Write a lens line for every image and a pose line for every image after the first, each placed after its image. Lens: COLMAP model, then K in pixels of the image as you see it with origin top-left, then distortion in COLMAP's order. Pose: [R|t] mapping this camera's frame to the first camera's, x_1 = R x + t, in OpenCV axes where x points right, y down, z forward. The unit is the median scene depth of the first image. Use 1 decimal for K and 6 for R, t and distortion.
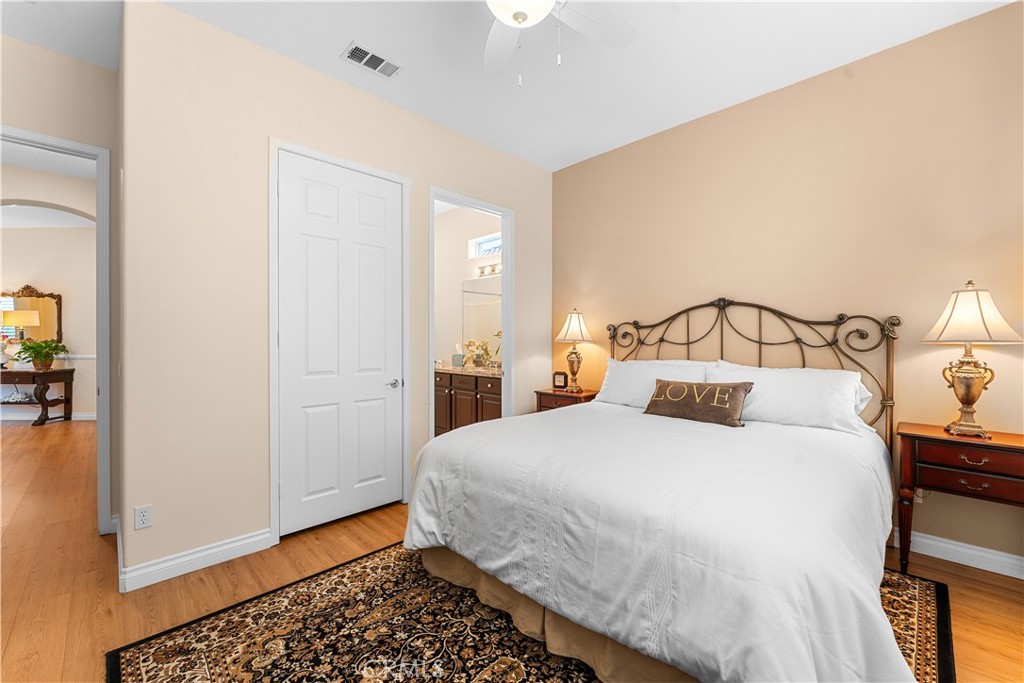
lens RADIAL K [[410.7, 0, 505.6], [0, 410.7, 340.5], [0, 0, 1]] dist [0.002444, 0.000966]
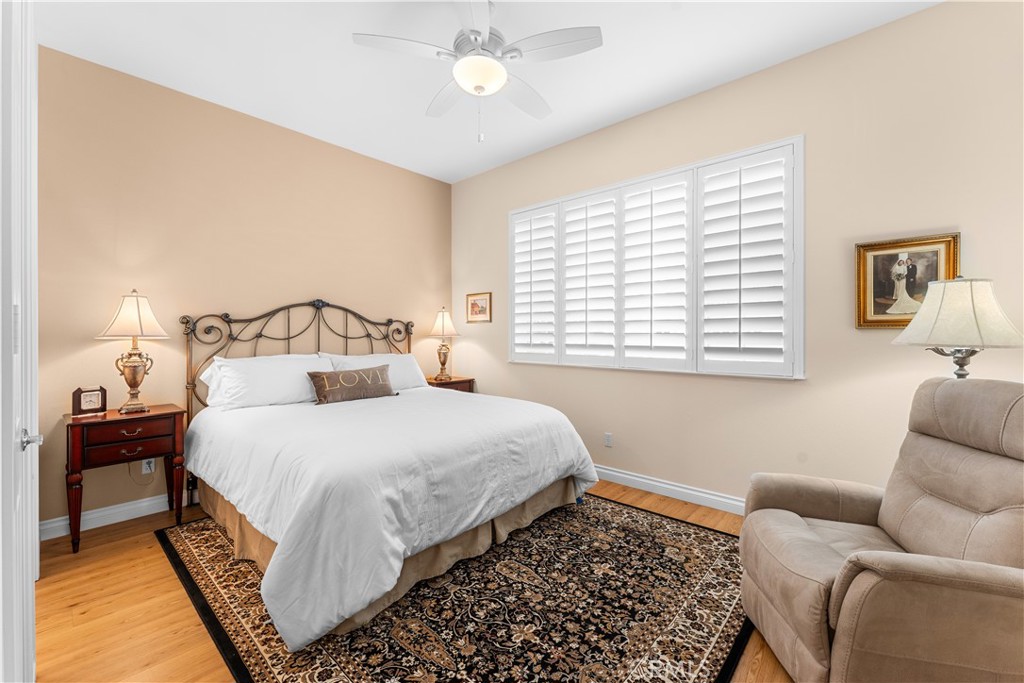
lens RADIAL K [[410.7, 0, 507.5], [0, 410.7, 340.5], [0, 0, 1]] dist [0.002444, 0.000966]
pose [[-0.041427, -0.013115, 0.999055, -0.880041], [0.006384, 0.999890, 0.013391, 0.001839], [-0.999121, 0.006933, -0.041339, 0.664404]]
